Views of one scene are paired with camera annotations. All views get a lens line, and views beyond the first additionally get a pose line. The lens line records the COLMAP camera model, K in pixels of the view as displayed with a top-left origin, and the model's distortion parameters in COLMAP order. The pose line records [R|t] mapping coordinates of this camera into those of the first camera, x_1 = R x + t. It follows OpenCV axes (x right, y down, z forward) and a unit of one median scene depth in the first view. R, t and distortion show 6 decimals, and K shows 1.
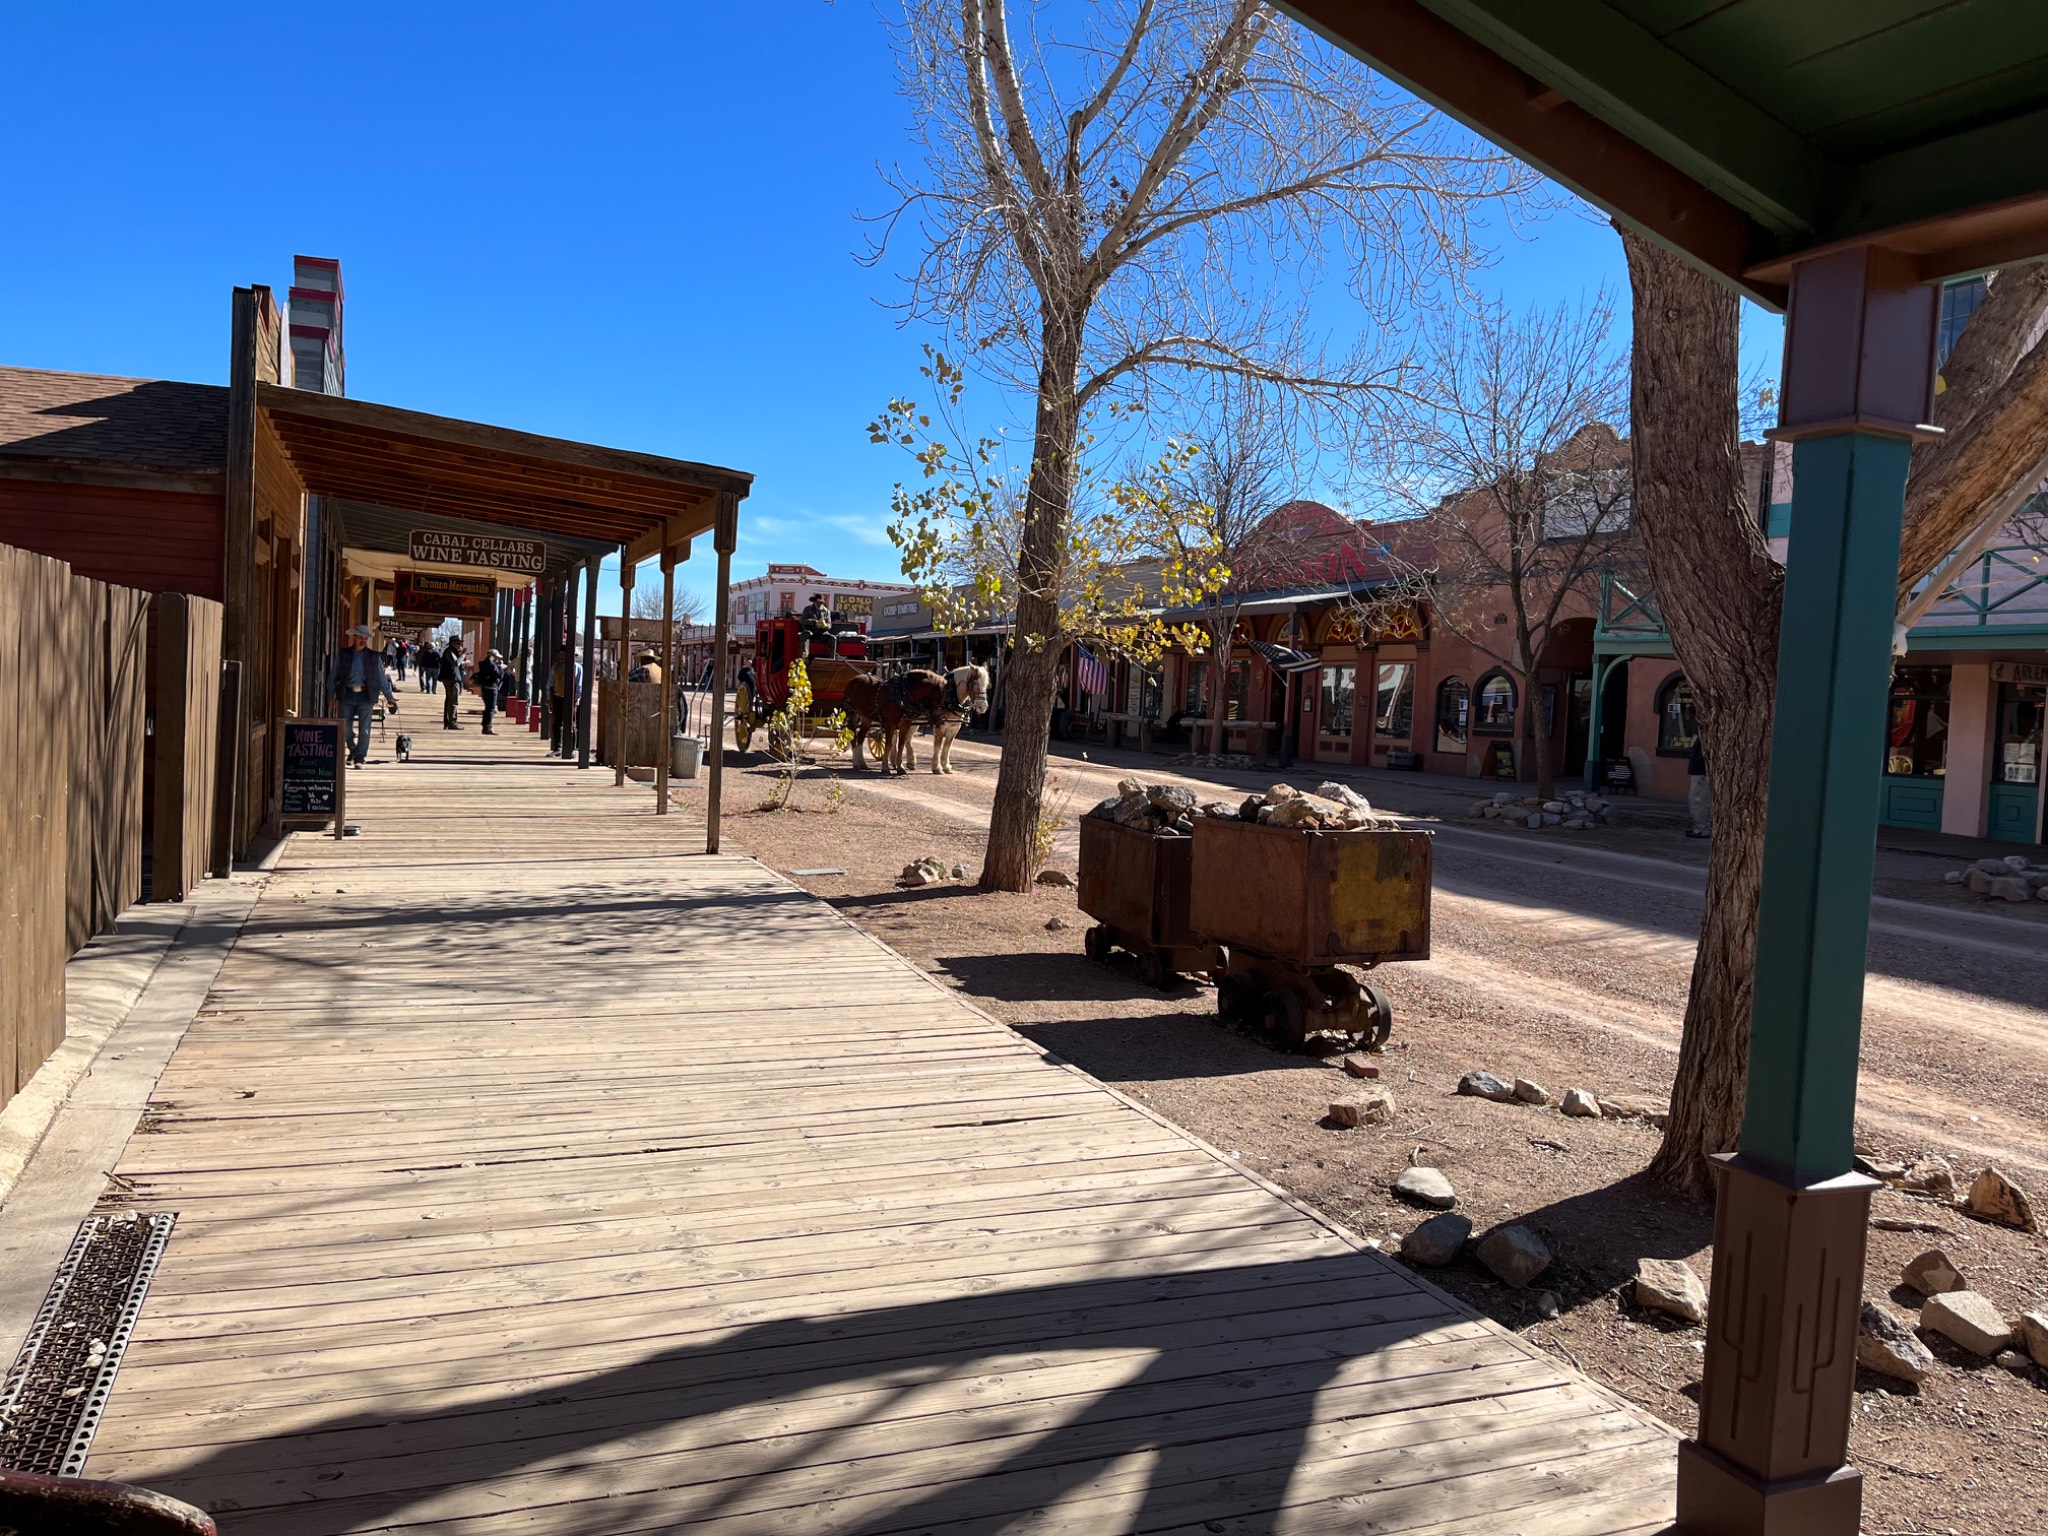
lens RADIAL K [[1579.2, 0, 1023.3], [0, 1579.2, 774.4], [0, 0, 1]] dist [0.044396, -0.009754]
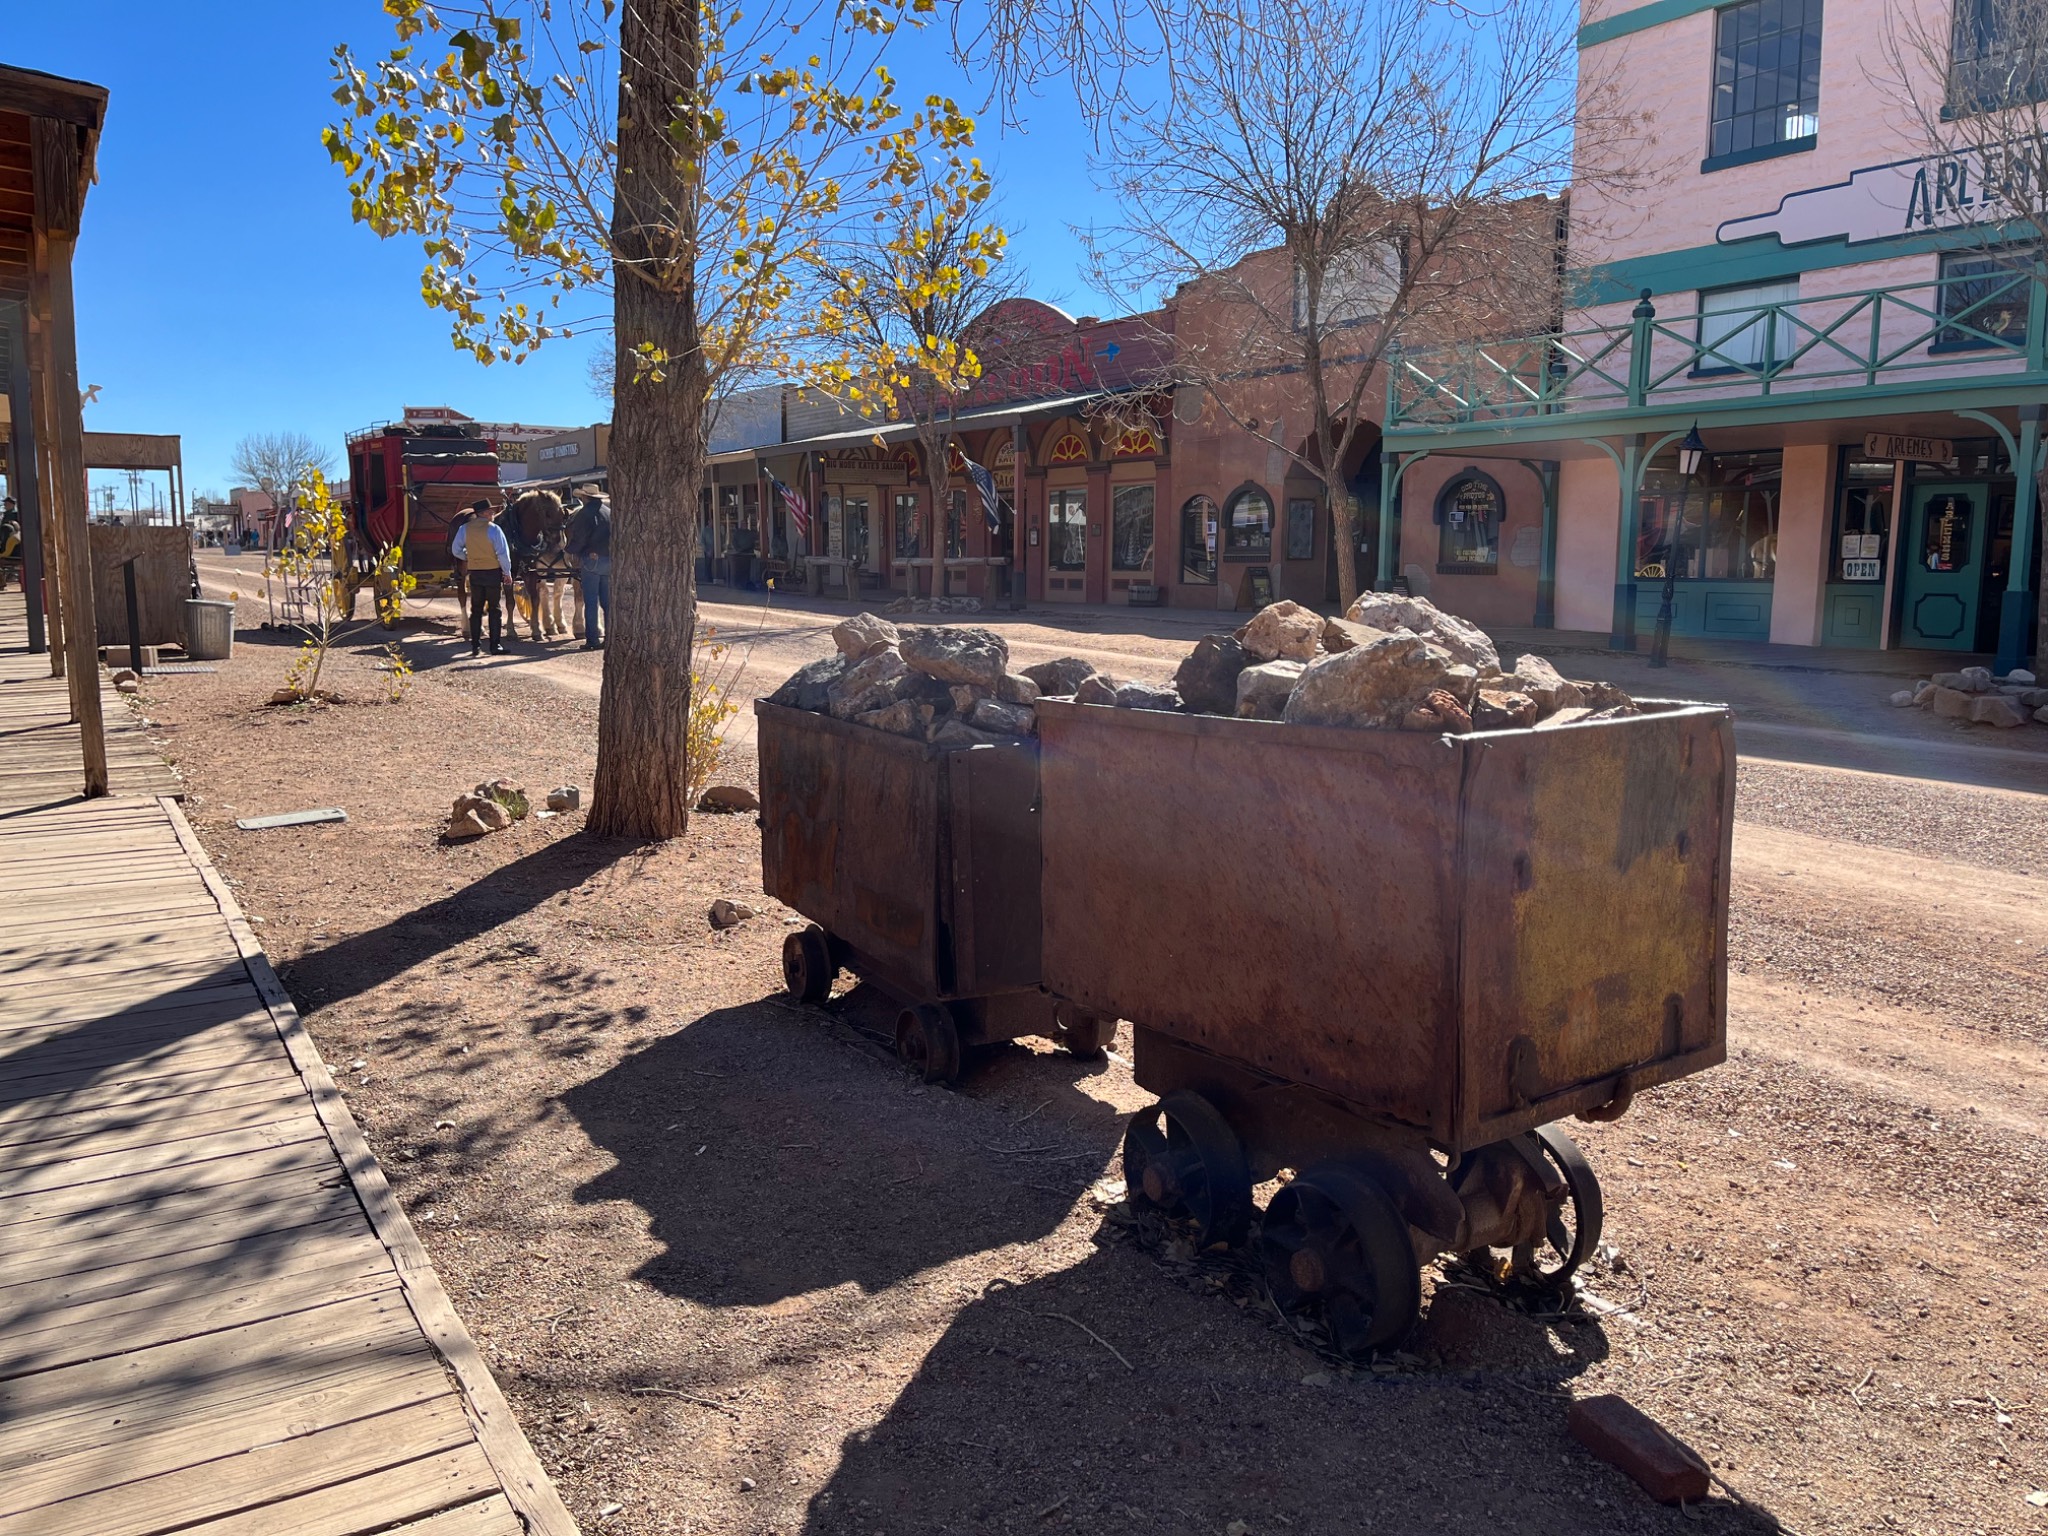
lens RADIAL K [[1579.2, 0, 1029.4], [0, 1579.2, 772.3], [0, 0, 1]] dist [0.044396, -0.009754]
pose [[0.980685, -0.067831, 0.183458, 0.014756], [0.050818, 0.994093, 0.095901, 0.003074], [-0.188879, -0.084726, 0.978338, 0.272933]]
